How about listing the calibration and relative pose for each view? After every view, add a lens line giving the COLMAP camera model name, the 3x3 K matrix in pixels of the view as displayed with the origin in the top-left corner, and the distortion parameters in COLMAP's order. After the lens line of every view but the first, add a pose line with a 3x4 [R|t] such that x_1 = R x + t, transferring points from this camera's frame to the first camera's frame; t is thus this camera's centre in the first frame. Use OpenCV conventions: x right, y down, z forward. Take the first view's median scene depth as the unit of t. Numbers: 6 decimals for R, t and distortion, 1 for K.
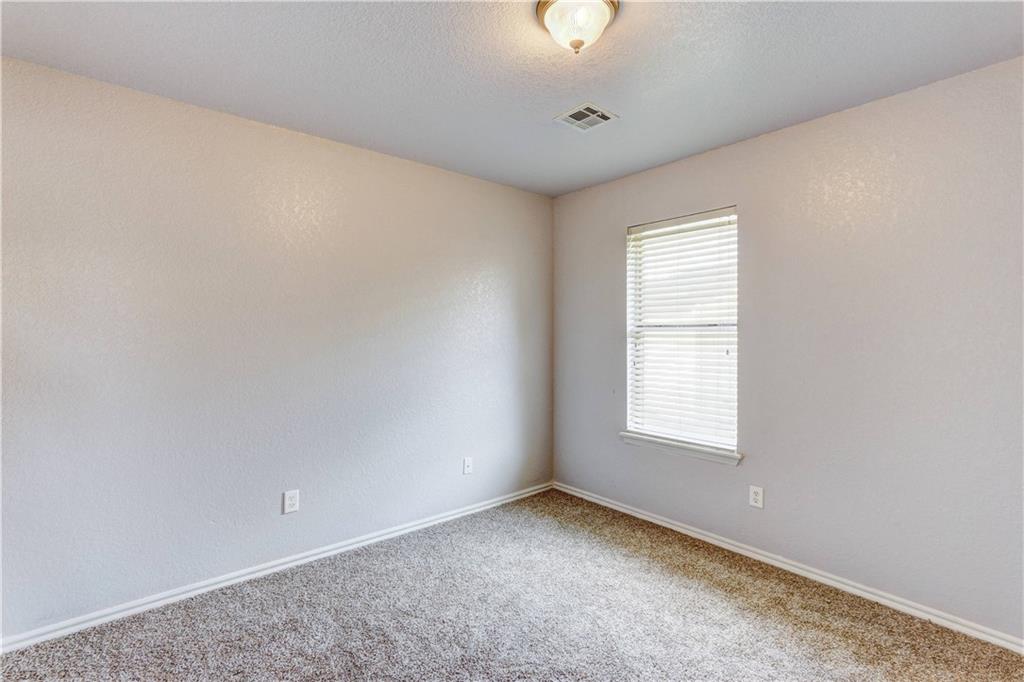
lens RADIAL K [[472.9, 0, 514.1], [0, 472.9, 337.8], [0, 0, 1]] dist [0.000292, 0.000195]
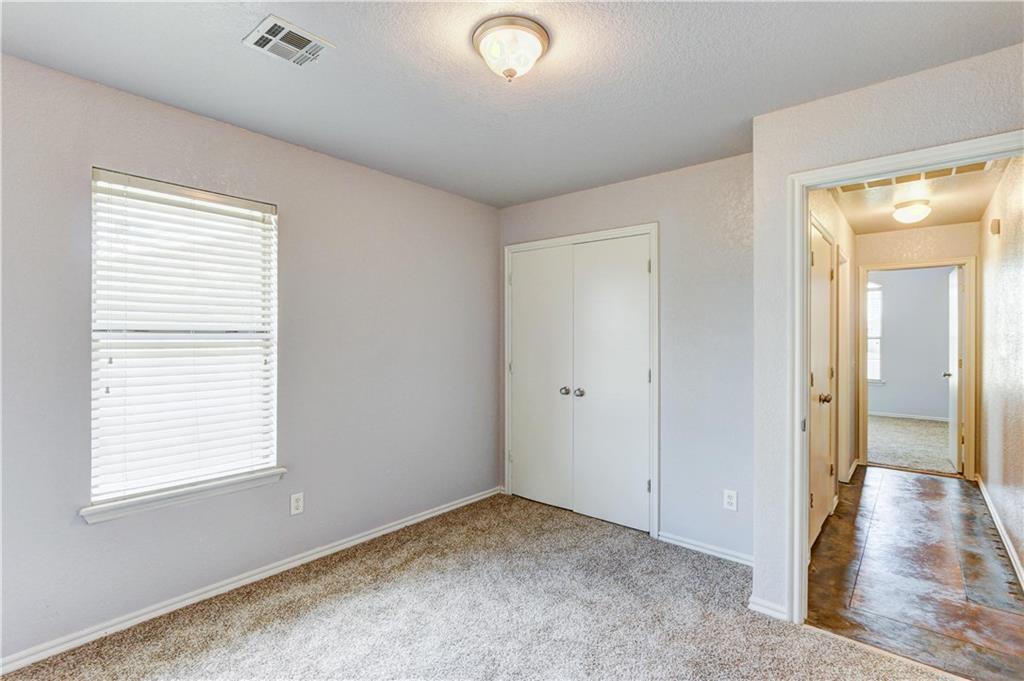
lens RADIAL K [[472.9, 0, 514.1], [0, 472.9, 337.3], [0, 0, 1]] dist [0.000292, 0.000195]
pose [[-0.162837, -0.000485, 0.986653, -0.537205], [0.006867, 0.999975, 0.001625, -0.015373], [-0.986629, 0.007039, -0.162830, 0.684602]]
